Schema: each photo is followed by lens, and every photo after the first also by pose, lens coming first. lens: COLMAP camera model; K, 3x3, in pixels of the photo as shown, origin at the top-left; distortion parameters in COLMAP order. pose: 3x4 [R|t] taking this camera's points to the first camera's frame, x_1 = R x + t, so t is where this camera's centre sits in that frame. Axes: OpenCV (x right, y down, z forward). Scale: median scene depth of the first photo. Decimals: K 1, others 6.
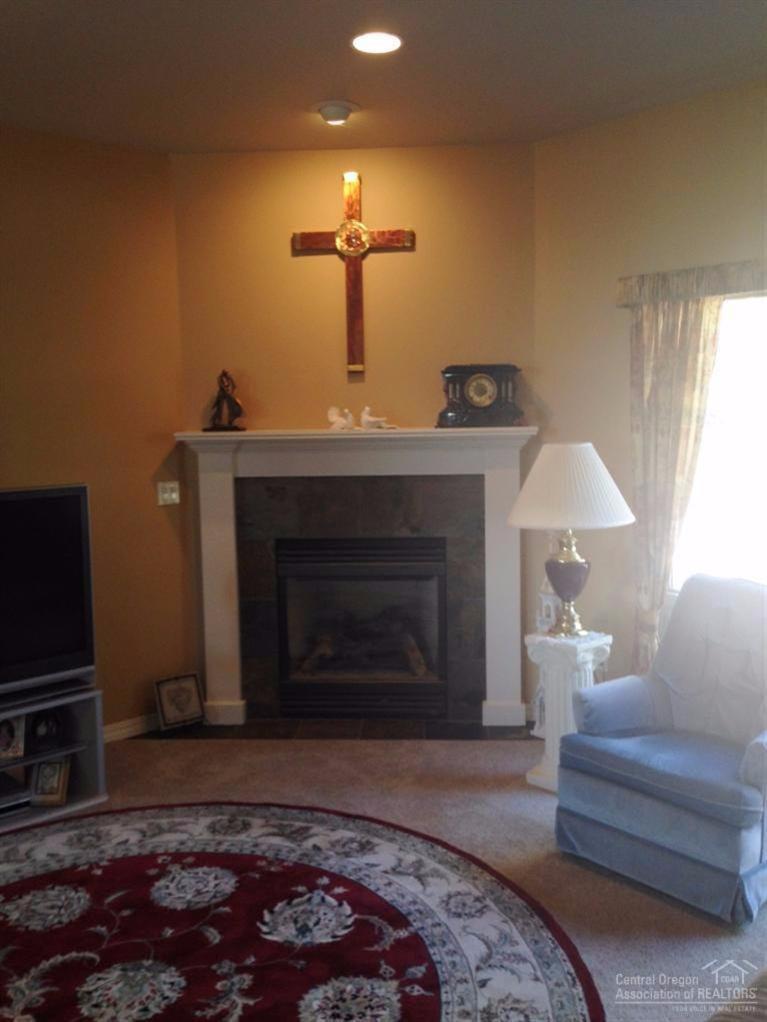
lens RADIAL K [[942.2, 0, 383.5], [0, 942.2, 511.0], [0, 0, 1]] dist [0.143340, -0.270741]
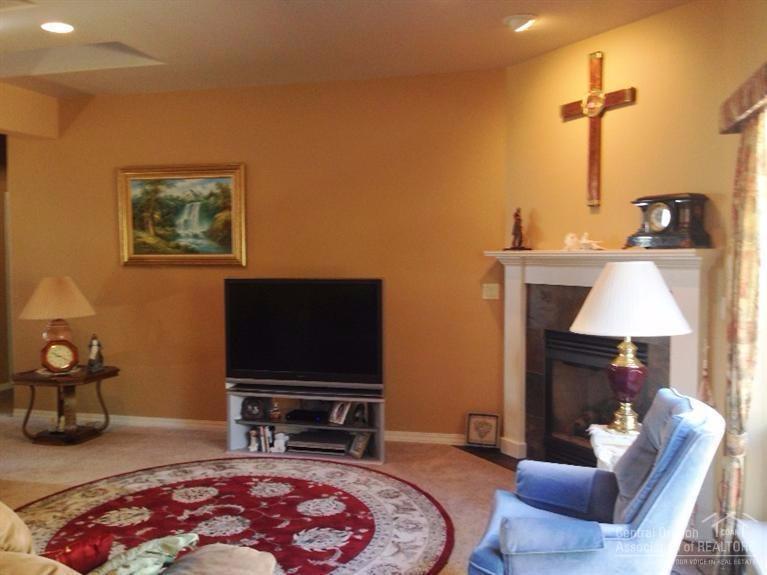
lens RADIAL K [[707.1, 0, 383.2], [0, 707.1, 292.3], [0, 0, 1]] dist [0.143340, -0.270741]
pose [[0.547671, 0.061415, -0.834437, 0.649868], [-0.097491, 0.995193, 0.009260, -0.011755], [0.830994, 0.076278, 0.551026, 0.249706]]
